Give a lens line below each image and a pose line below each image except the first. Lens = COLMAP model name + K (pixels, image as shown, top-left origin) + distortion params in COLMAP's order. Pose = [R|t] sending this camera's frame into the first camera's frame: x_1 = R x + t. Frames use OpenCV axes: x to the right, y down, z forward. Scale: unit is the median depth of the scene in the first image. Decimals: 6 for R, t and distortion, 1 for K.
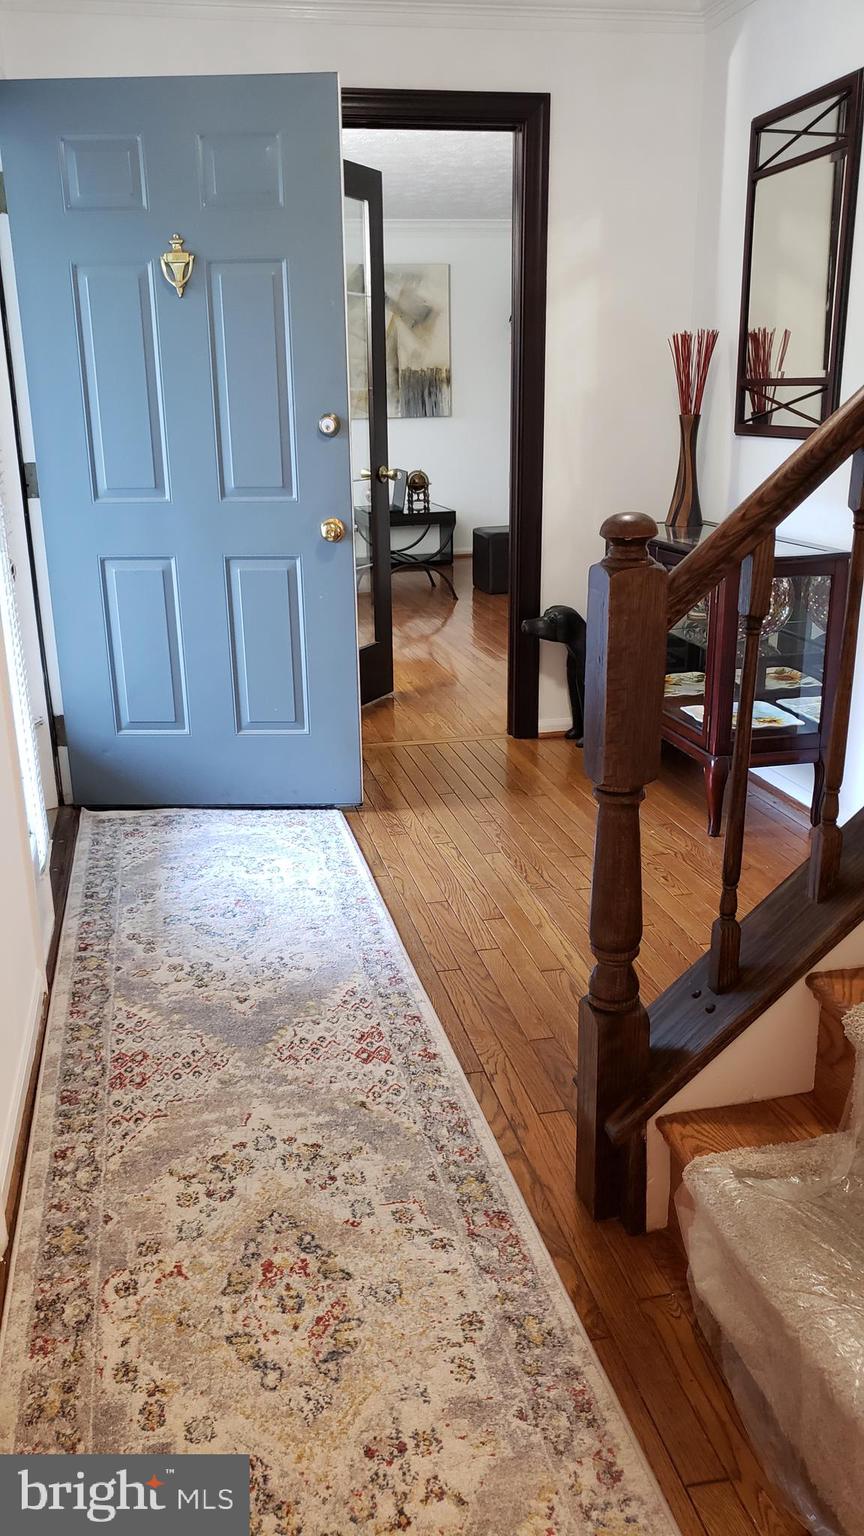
lens RADIAL K [[1178.5, 0, 407.1], [0, 1178.5, 774.1], [0, 0, 1]] dist [0.201585, -0.637008]
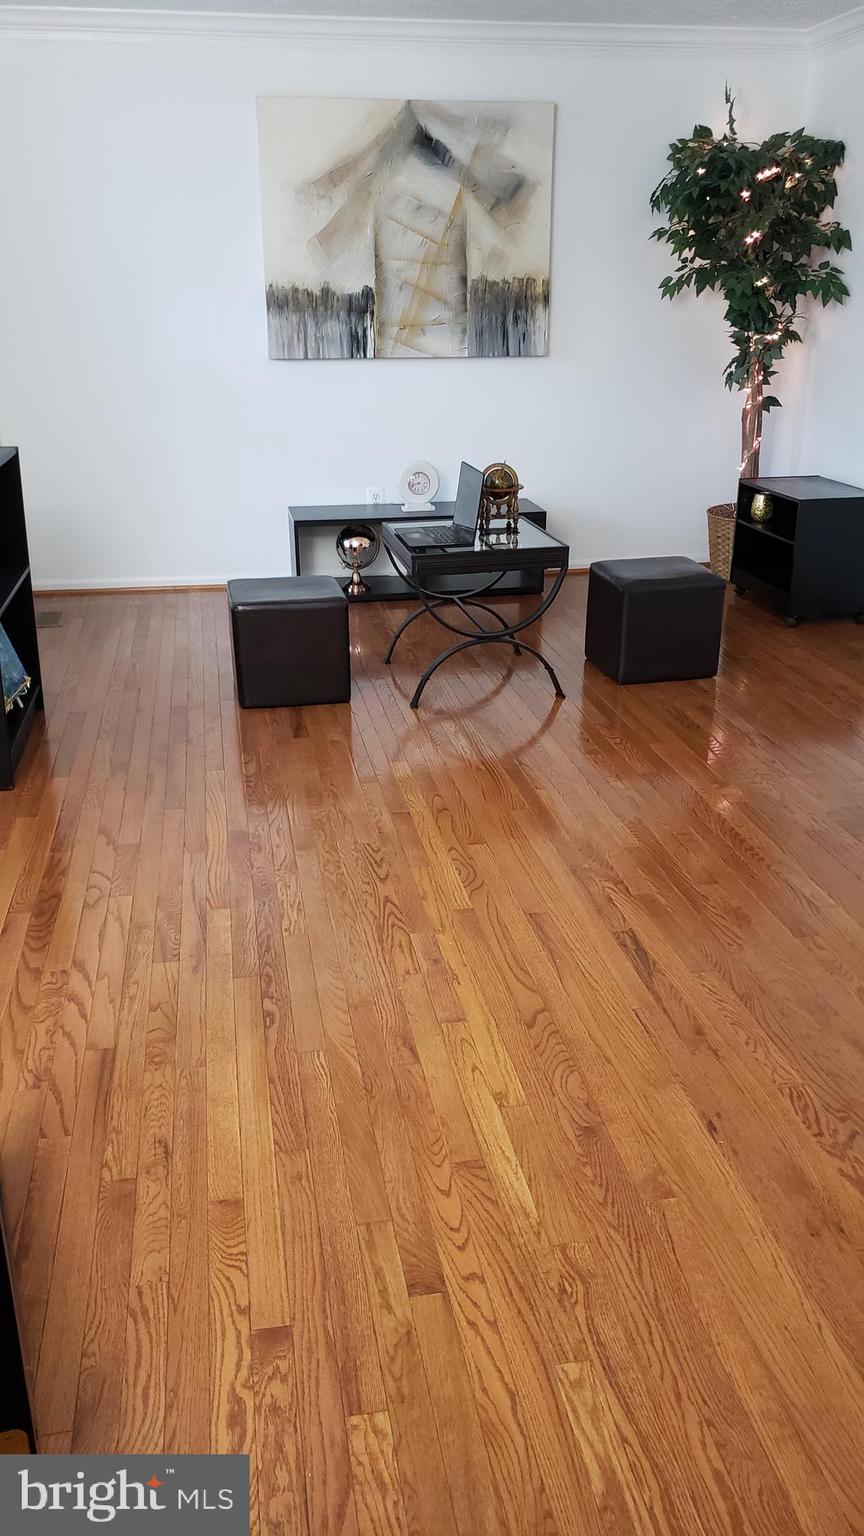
lens RADIAL K [[1226.5, 0, 432.0], [0, 1226.5, 768.0], [0, 0, 1]] dist [0.003346, 0.001845]
pose [[0.999469, 0.028826, -0.015203, -0.008102], [-0.027979, 0.998187, 0.053295, -0.120896], [0.016712, -0.052841, 0.998463, 0.357812]]
